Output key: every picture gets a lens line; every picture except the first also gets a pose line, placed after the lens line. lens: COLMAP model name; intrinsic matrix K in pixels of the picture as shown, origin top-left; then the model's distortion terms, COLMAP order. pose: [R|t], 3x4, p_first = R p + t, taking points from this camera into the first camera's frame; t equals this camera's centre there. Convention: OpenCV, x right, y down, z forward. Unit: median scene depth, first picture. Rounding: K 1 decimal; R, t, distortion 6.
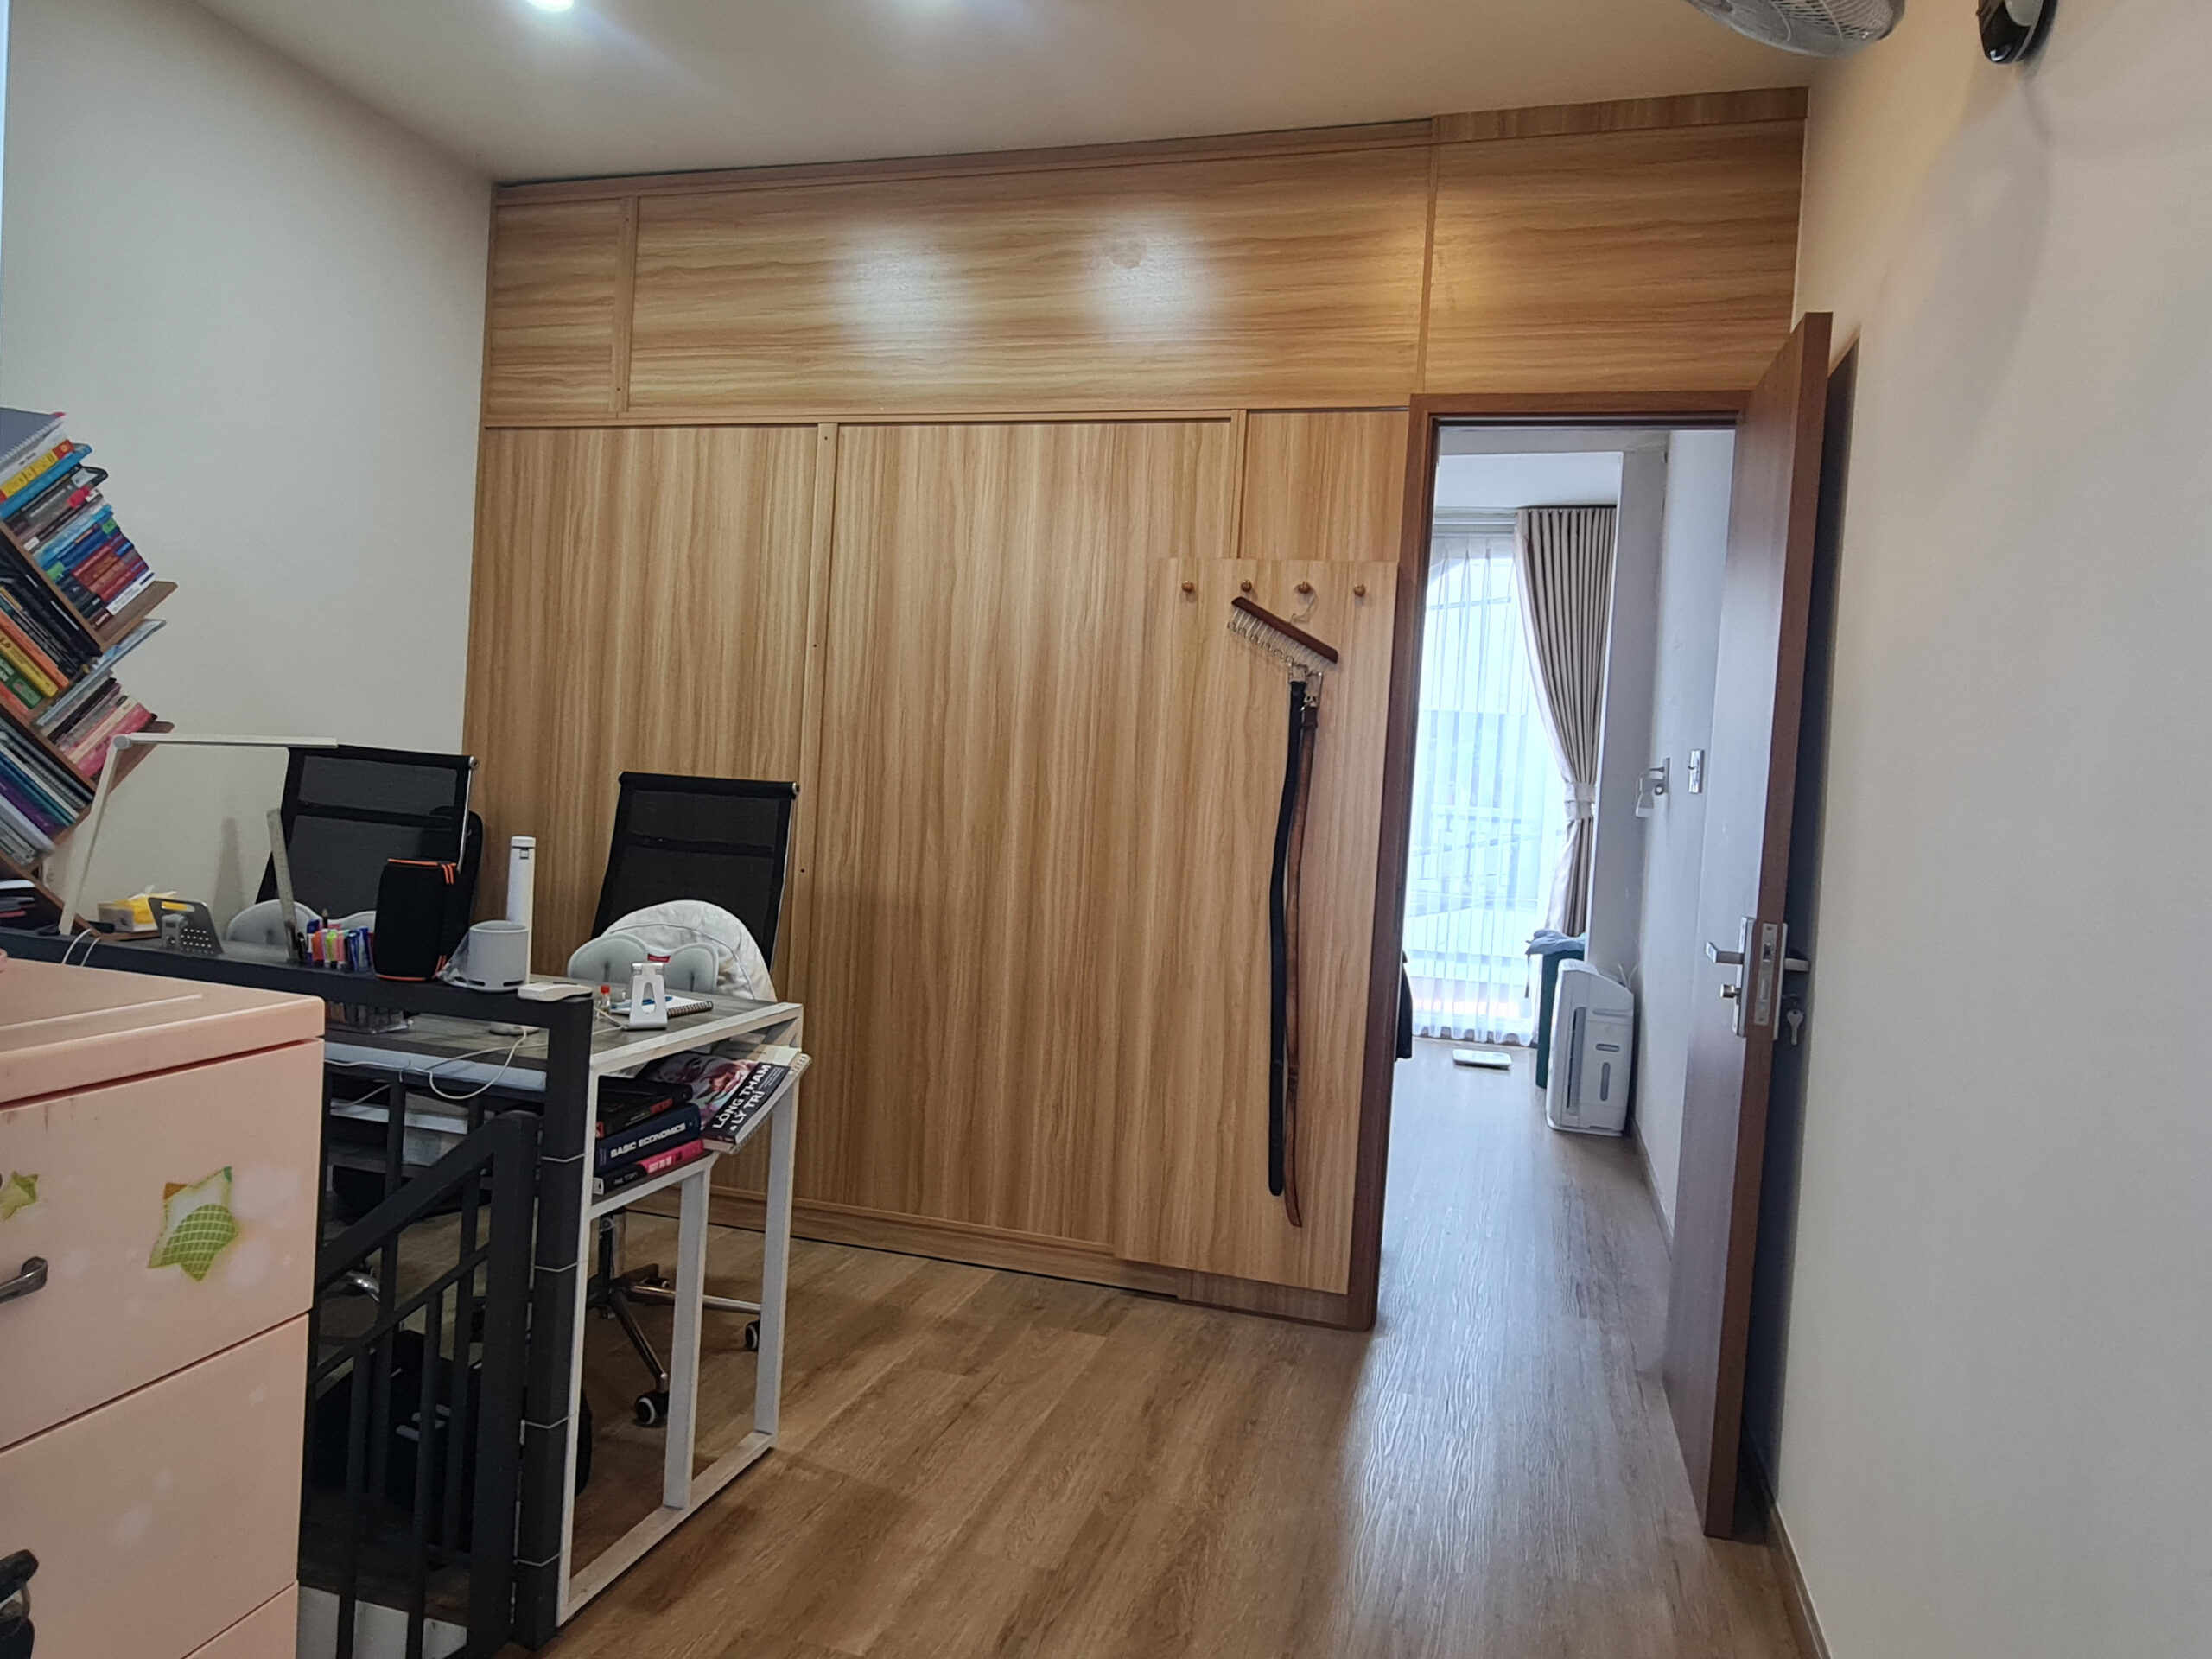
lens RADIAL K [[1469.4, 0, 1121.4], [0, 1469.4, 809.8], [0, 0, 1]] dist [-0.002822, 0.000720]
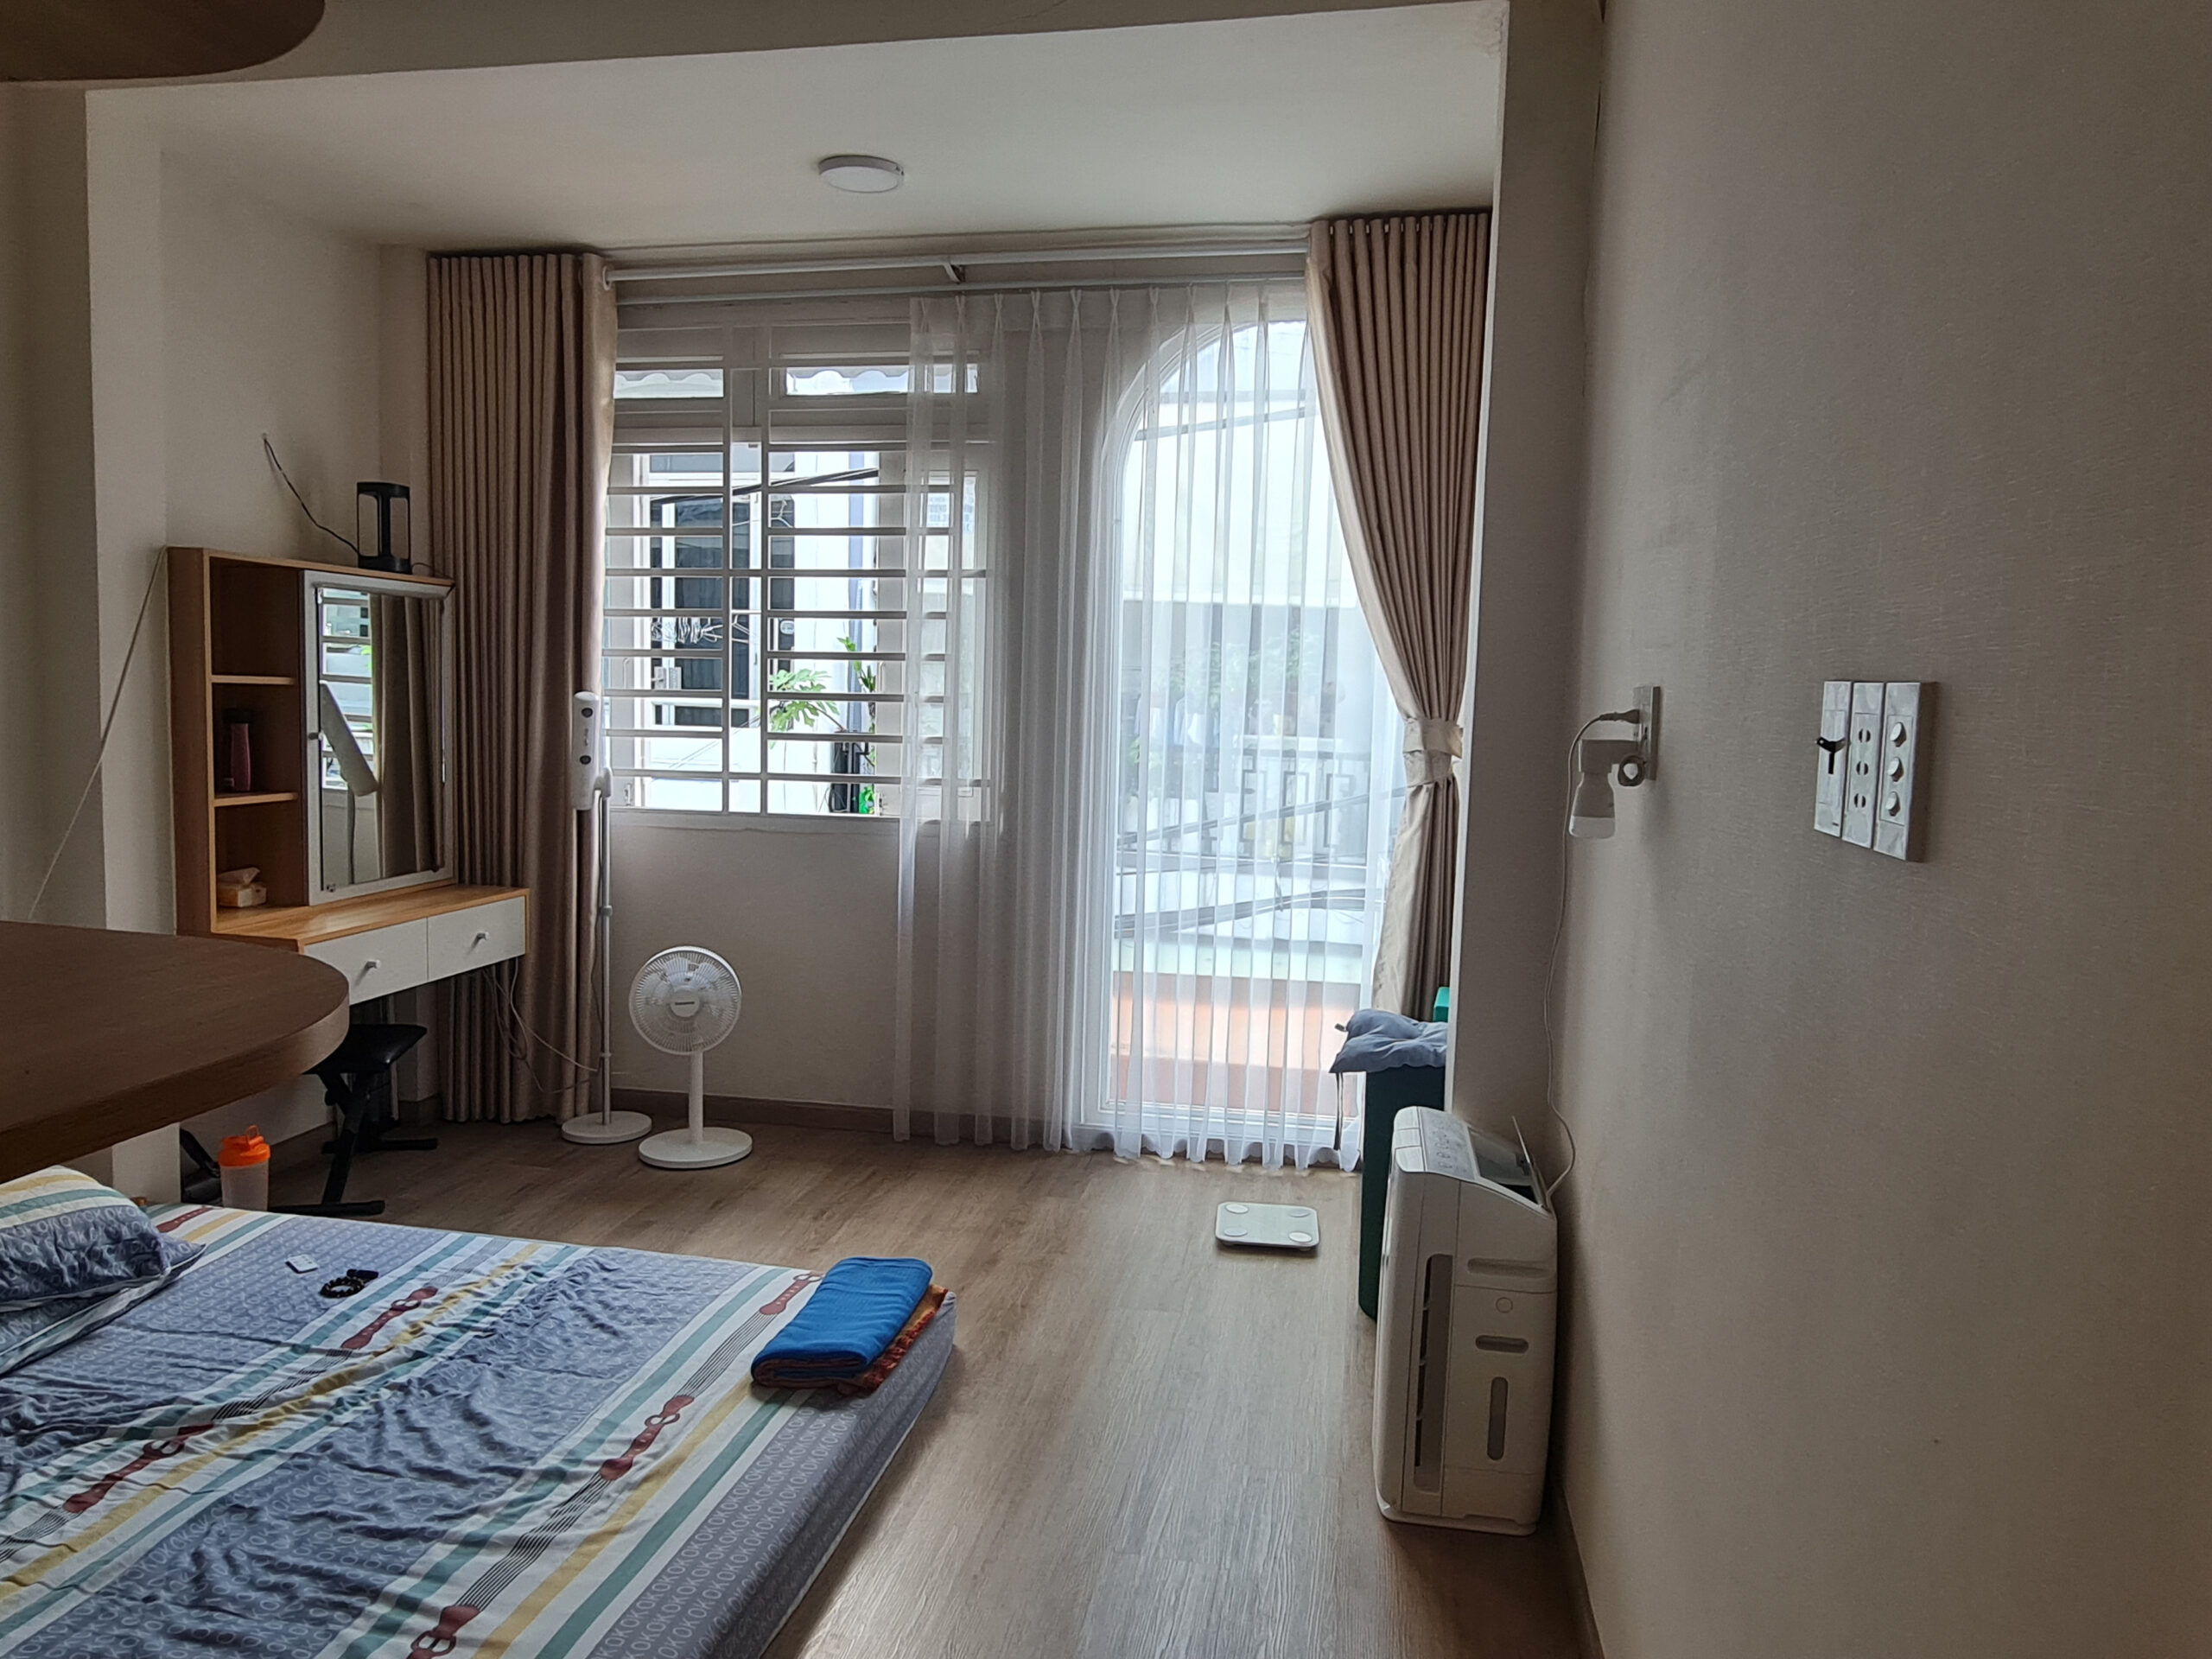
lens RADIAL K [[1469.4, 0, 1121.4], [0, 1469.4, 809.8], [0, 0, 1]] dist [-0.002822, 0.000720]
pose [[0.994996, -0.035600, 0.093354, 0.145620], [0.030208, 0.997827, 0.058558, -0.022285], [-0.095236, -0.055445, 0.993909, 0.465669]]
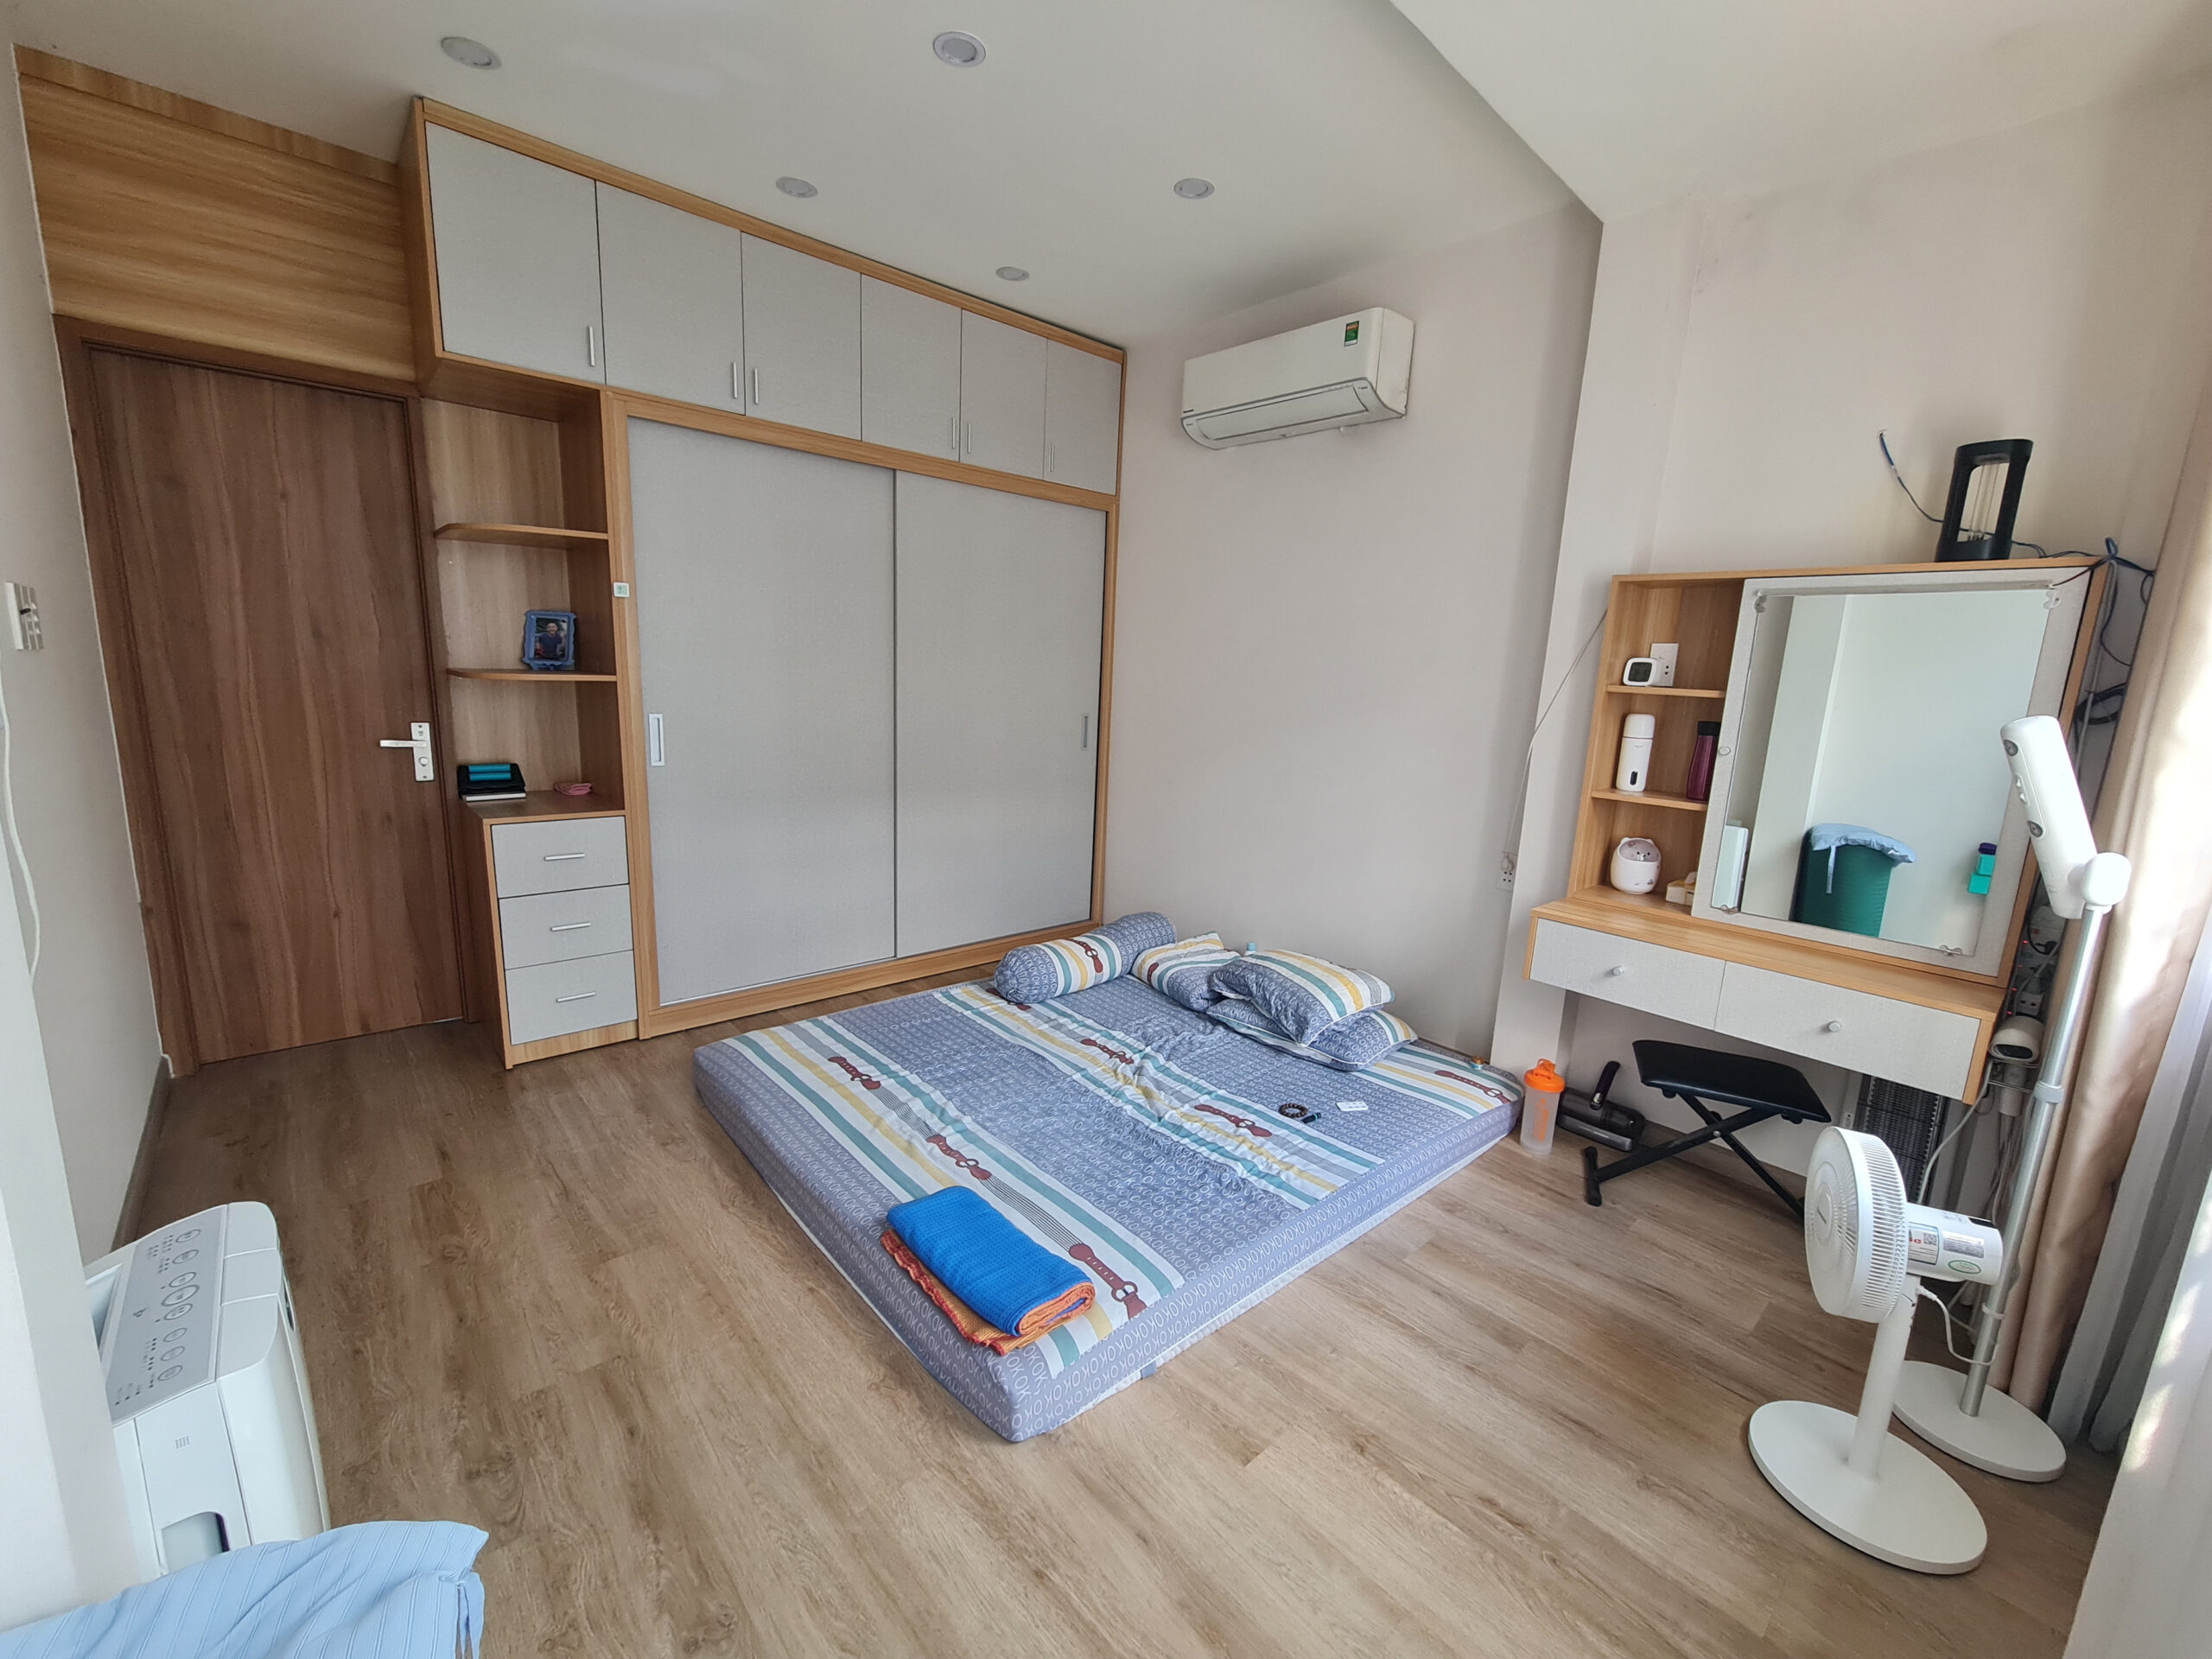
lens RADIAL K [[903.4, 0, 1102.6], [0, 903.4, 827.2], [0, 0, 1]] dist [-0.003223, 0.000082]
pose [[-0.533165, 0.068375, -0.843244, 0.316758], [-0.103966, 0.983878, 0.145514, -0.023537], [0.839599, 0.165252, -0.517461, 1.082804]]
